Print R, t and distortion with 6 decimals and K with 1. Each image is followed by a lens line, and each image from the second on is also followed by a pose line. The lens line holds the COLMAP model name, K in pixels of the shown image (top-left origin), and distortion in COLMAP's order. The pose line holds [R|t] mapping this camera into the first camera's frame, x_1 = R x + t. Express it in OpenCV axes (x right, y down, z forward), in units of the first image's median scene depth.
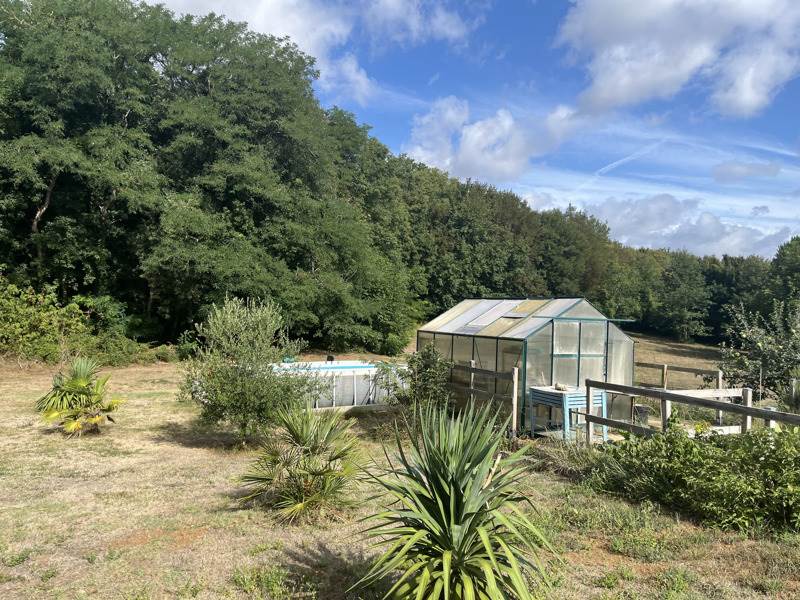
lens RADIAL K [[601.4, 0, 400.9], [0, 601.4, 303.7], [0, 0, 1]] dist [0.023605, -0.010145]
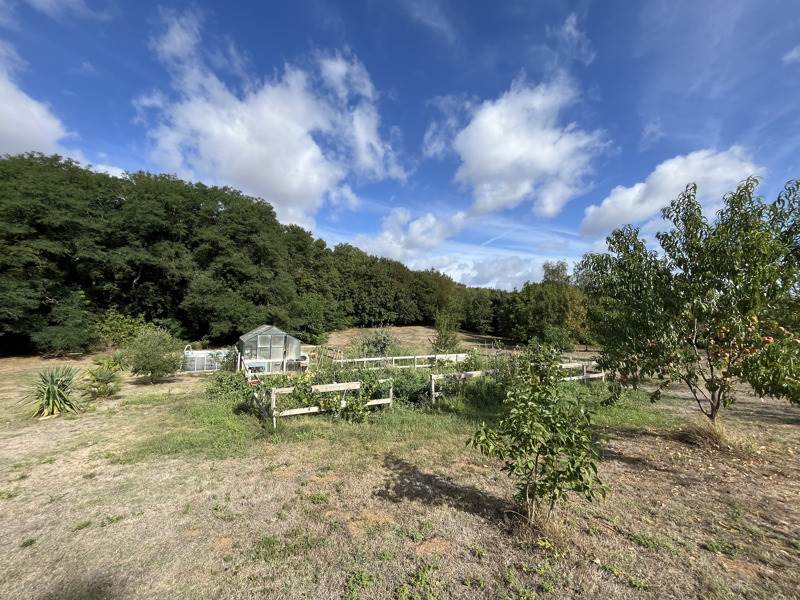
lens RADIAL K [[322.9, 0, 399.2], [0, 322.9, 297.4], [0, 0, 1]] dist [-0.001024, 0.000449]
pose [[0.998841, -0.010116, 0.047047, 0.138031], [0.012504, 0.998633, -0.050745, -0.010285], [-0.046469, 0.051275, 0.997603, -0.086340]]
